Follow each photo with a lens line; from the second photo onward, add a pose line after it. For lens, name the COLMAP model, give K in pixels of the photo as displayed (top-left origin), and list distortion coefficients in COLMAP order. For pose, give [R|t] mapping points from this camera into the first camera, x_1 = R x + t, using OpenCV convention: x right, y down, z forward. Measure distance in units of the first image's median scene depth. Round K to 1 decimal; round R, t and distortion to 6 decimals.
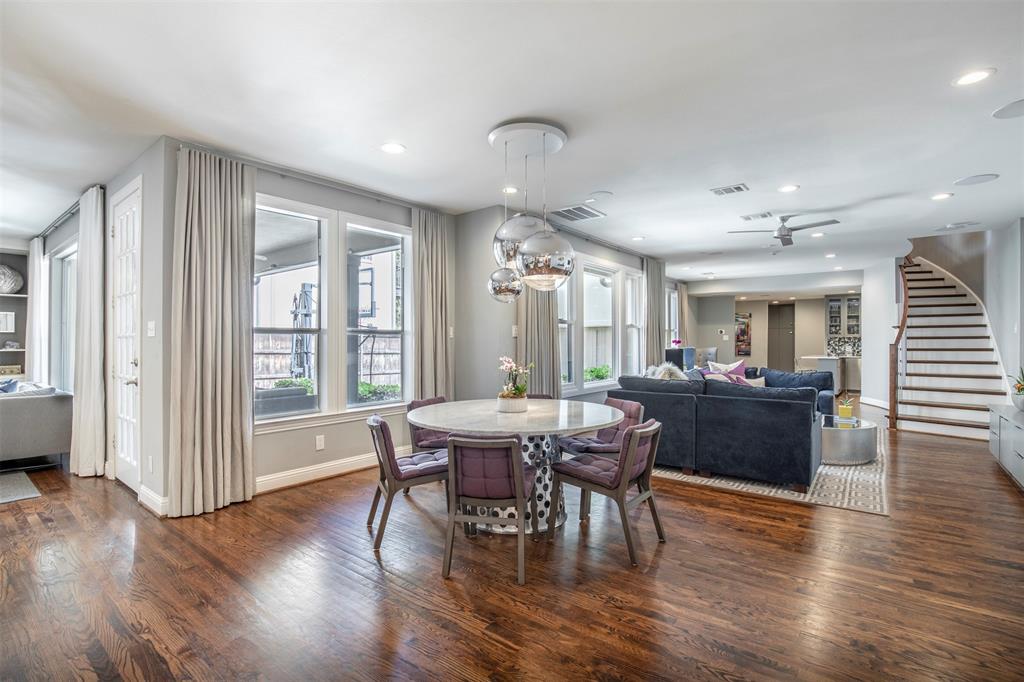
lens RADIAL K [[485.5, 0, 511.7], [0, 485.5, 342.9], [0, 0, 1]] dist [-0.030747, 0.004675]
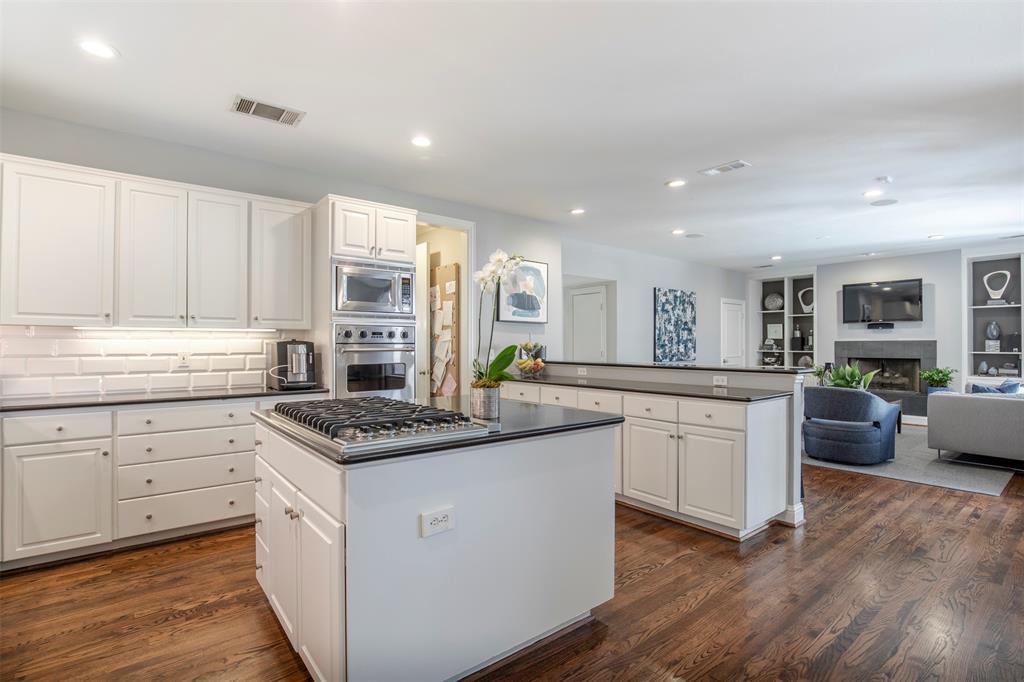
lens RADIAL K [[485.5, 0, 513.5], [0, 485.5, 343.3], [0, 0, 1]] dist [-0.030747, 0.004675]
pose [[-0.229043, -0.002922, -0.973412, 0.123614], [-0.003091, 0.999993, -0.002274, -0.000624], [0.973411, 0.002488, -0.229050, 0.110678]]
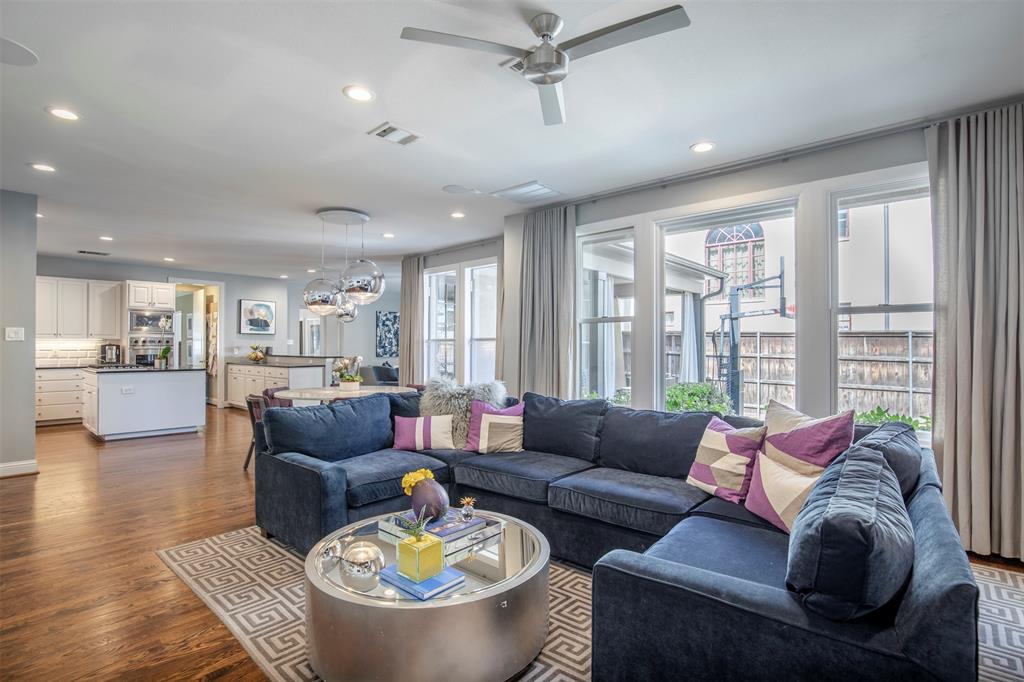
lens RADIAL K [[485.5, 0, 508.2], [0, 485.5, 341.7], [0, 0, 1]] dist [-0.030747, 0.004675]
pose [[-0.065820, -0.009829, -0.997783, 0.688674], [-0.003255, 0.999948, -0.009636, -0.001737], [0.997826, 0.002613, -0.065848, 0.722451]]
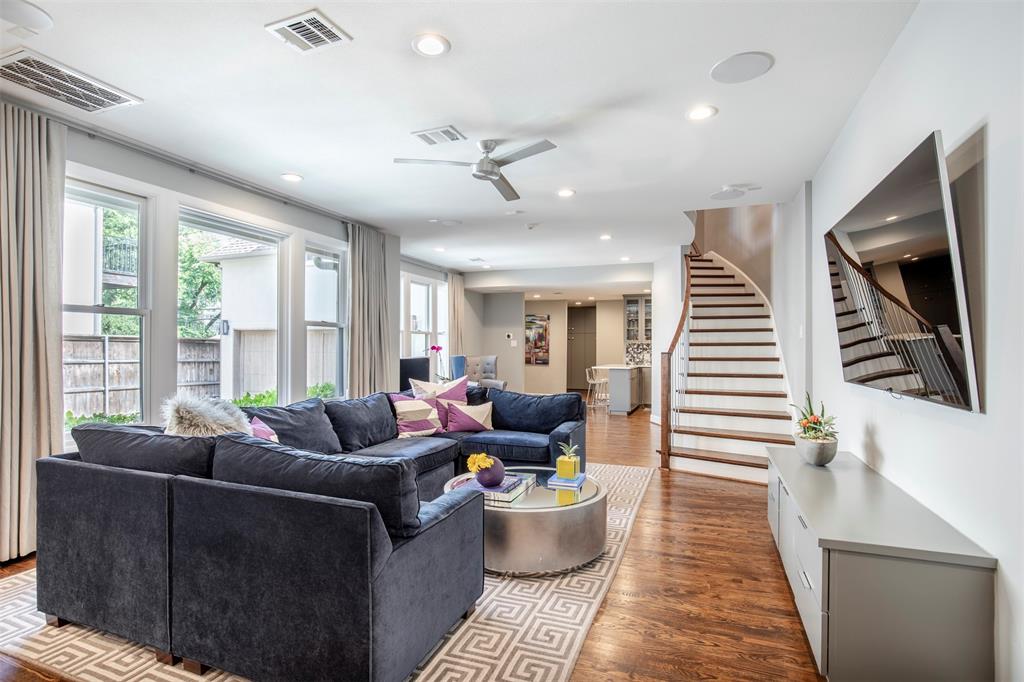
lens RADIAL K [[507.5, 0, 513.1], [0, 507.5, 343.8], [0, 0, 1]] dist [-0.026622, -0.000149]
pose [[0.956321, 0.005533, 0.292265, 0.300292], [-0.002677, 0.999945, -0.010169, -0.001955], [-0.292306, 0.008943, 0.956283, 0.279257]]
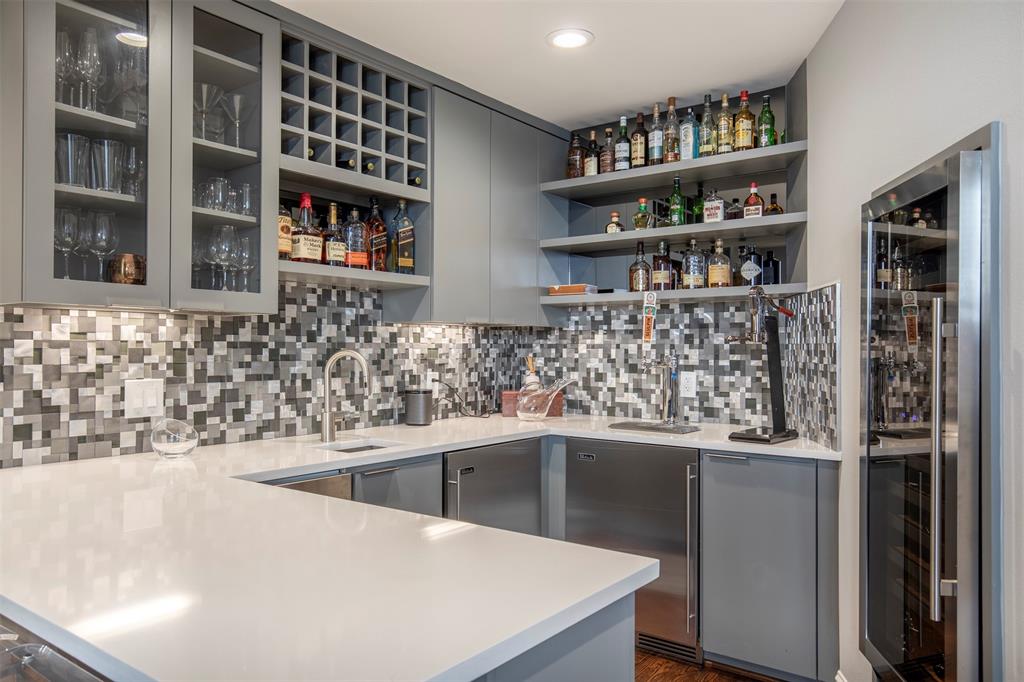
lens RADIAL K [[726.6, 0, 512.4], [0, 726.6, 343.9], [0, 0, 1]] dist [0.010507, 0.005109]
pose [[-0.008304, 0.003018, 0.999961, 0.757300], [-0.006983, 0.999971, -0.003076, -0.005393], [-0.999941, -0.007009, -0.008282, 1.363965]]
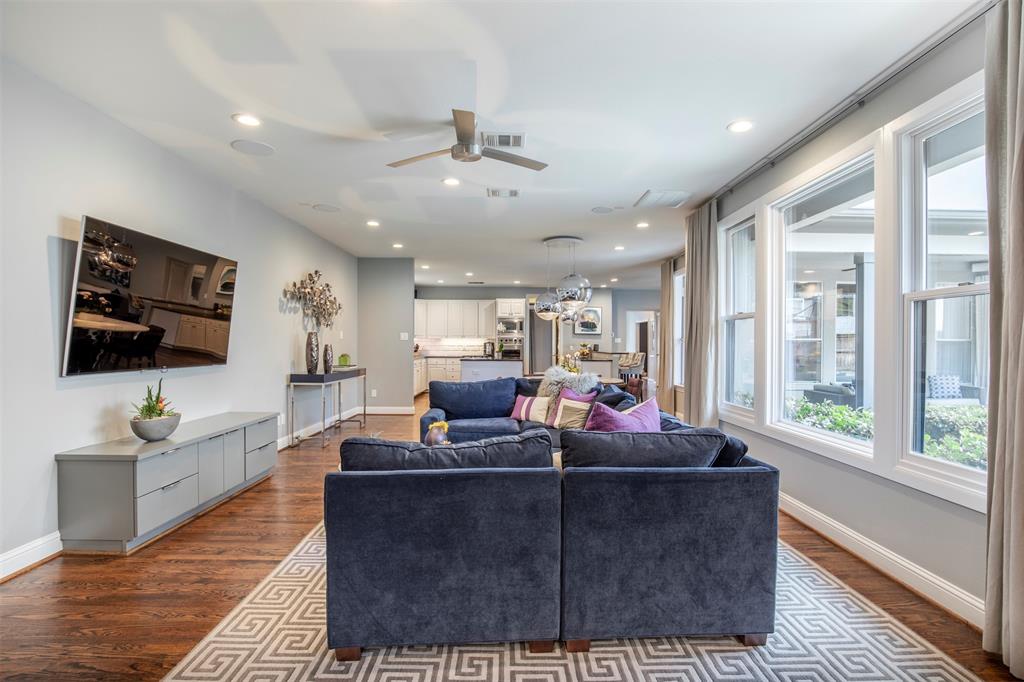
lens RADIAL K [[485.5, 0, 519.5], [0, 485.5, 351.5], [0, 0, 1]] dist [-0.030747, 0.004675]
pose [[-0.775855, 0.007716, -0.630865, 0.634584], [-0.005327, 0.999809, 0.018780, -0.003521], [0.630889, 0.017931, -0.775666, 1.074655]]
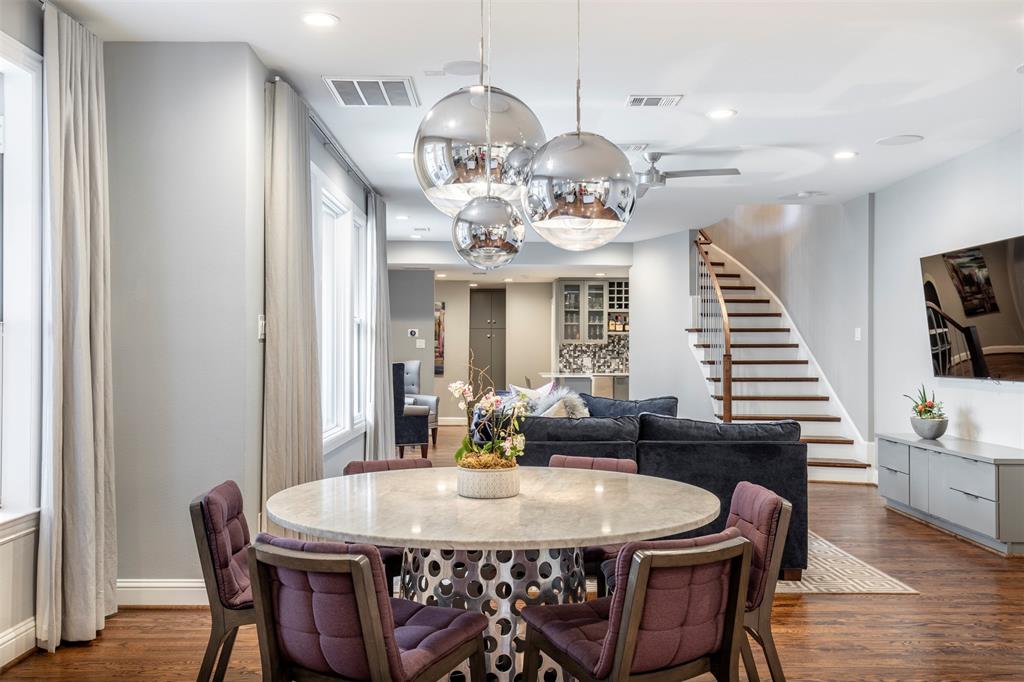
lens RADIAL K [[926.4, 0, 513.7], [0, 926.4, 341.0], [0, 0, 1]] dist [0.034685, -0.006808]
pose [[0.780144, 0.008425, 0.625543, -0.246756], [-0.000531, 0.999918, -0.012805, 0.000054], [-0.625599, 0.009658, 0.780085, 0.119672]]
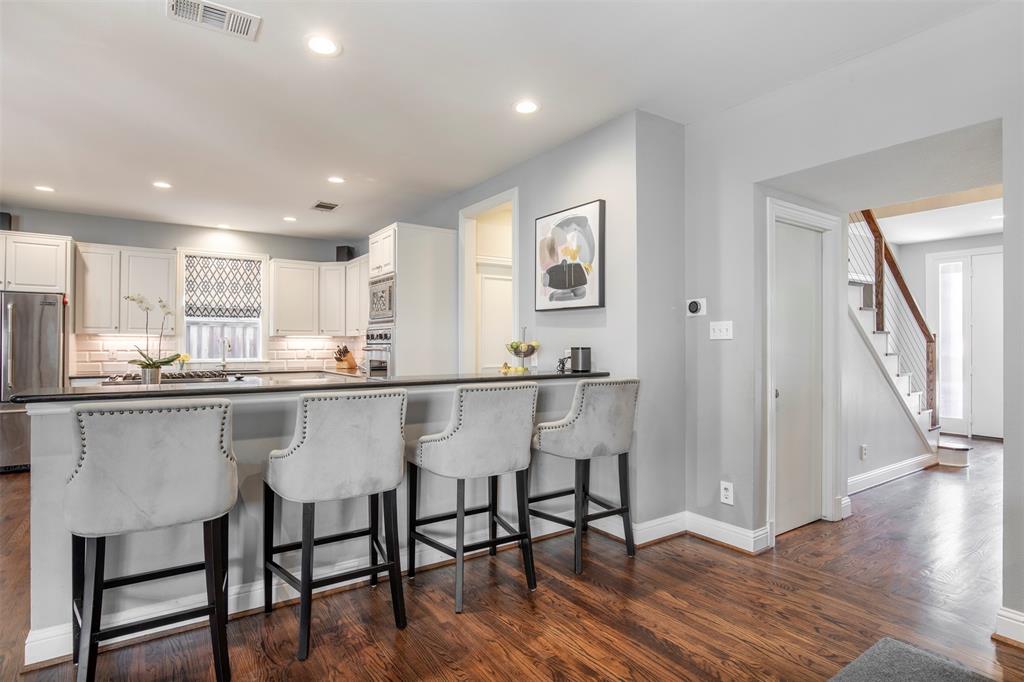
lens RADIAL K [[531.3, 0, 513.0], [0, 531.3, 341.8], [0, 0, 1]] dist [-0.023431, 0.002782]
pose [[-0.953636, 0.001500, 0.300958, -0.659867], [0.001299, 0.999999, -0.000871, -0.002970], [-0.300959, -0.000440, -0.953637, 0.436272]]
